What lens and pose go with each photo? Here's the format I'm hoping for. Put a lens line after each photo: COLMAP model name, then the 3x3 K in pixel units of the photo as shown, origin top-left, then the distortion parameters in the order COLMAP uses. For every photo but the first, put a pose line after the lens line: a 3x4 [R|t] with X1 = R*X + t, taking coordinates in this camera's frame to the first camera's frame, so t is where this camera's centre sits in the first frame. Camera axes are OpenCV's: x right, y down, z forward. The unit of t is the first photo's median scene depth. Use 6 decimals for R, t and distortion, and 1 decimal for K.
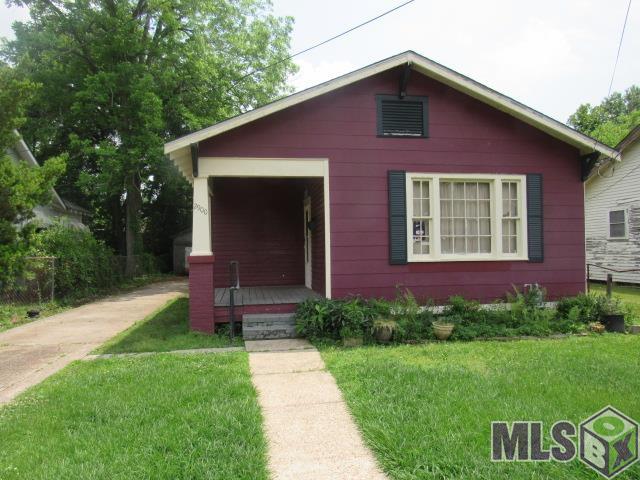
lens RADIAL K [[472.4, 0, 319.8], [0, 472.4, 241.0], [0, 0, 1]] dist [-0.043964, -0.000728]
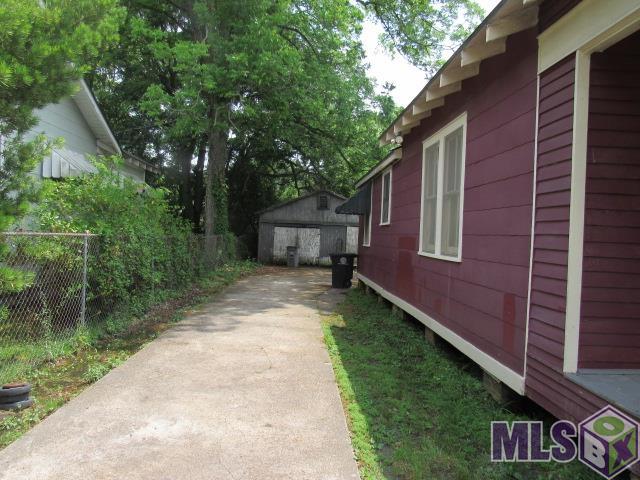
lens RADIAL K [[464.2, 0, 320.5], [0, 464.2, 240.2], [0, 0, 1]] dist [-0.034908, 0.013487]
pose [[0.994277, 0.044784, -0.096993, -0.274301], [-0.042179, 0.998696, 0.028745, 0.017124], [0.098154, -0.024489, 0.994870, 0.523052]]
